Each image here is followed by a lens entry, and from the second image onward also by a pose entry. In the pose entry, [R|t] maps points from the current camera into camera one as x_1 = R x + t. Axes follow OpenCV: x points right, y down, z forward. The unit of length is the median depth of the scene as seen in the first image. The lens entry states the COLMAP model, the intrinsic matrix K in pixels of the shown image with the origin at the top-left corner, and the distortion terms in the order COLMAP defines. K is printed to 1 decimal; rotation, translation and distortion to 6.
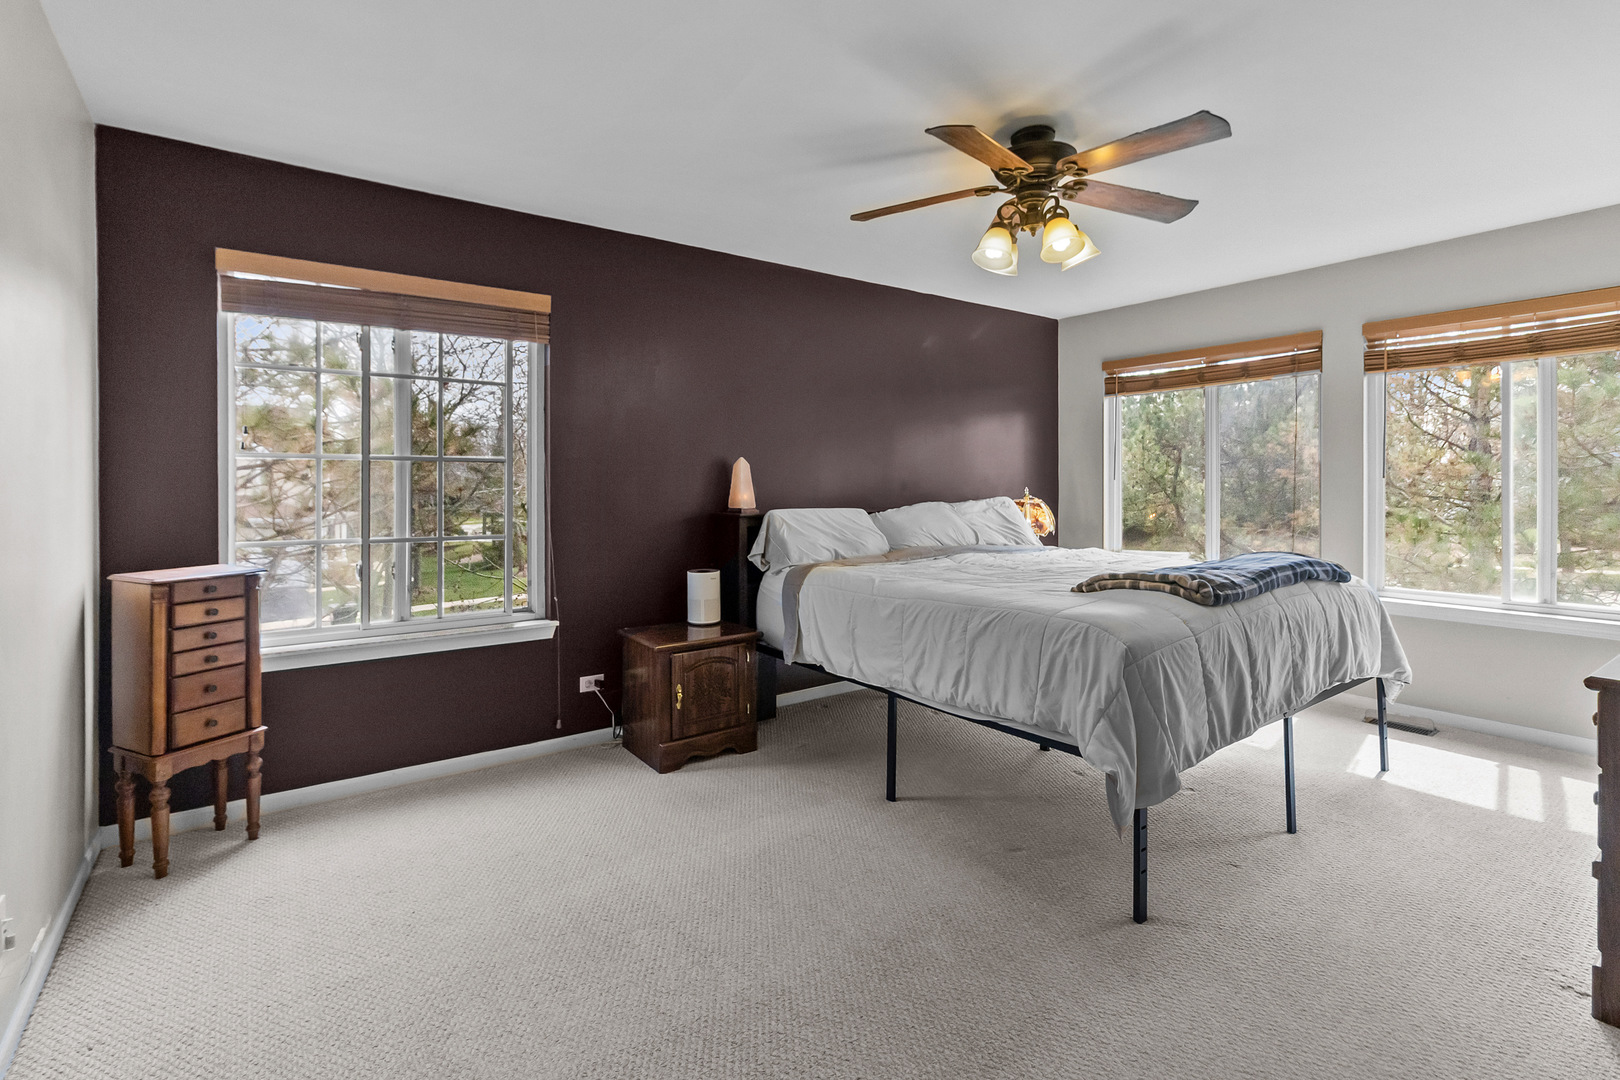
lens RADIAL K [[761.5, 0, 808.3], [0, 761.5, 483.3], [0, 0, 1]] dist [-0.001656, -0.000466]
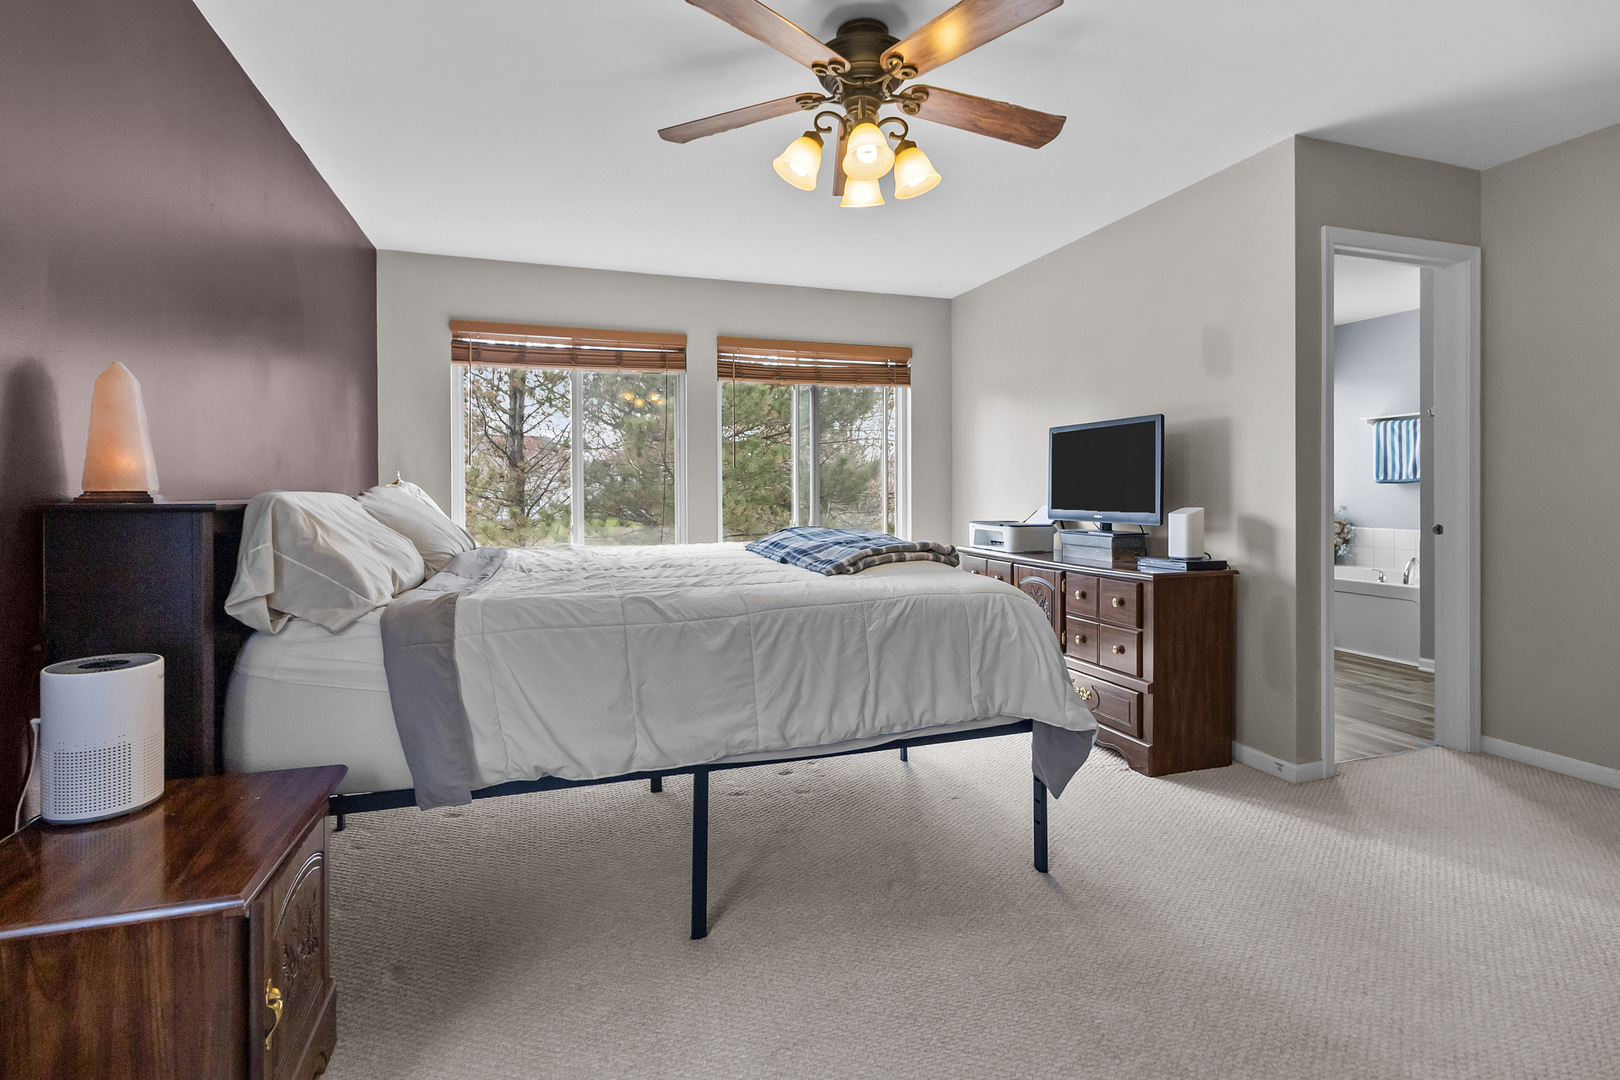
lens RADIAL K [[750.6, 0, 809.0], [0, 750.6, 494.0], [0, 0, 1]] dist [-0.002259, -0.000615]
pose [[0.308572, -0.001770, 0.951199, -0.473611], [0.000741, 0.999998, 0.001621, 0.046203], [-0.951201, 0.000204, 0.308573, 0.742010]]
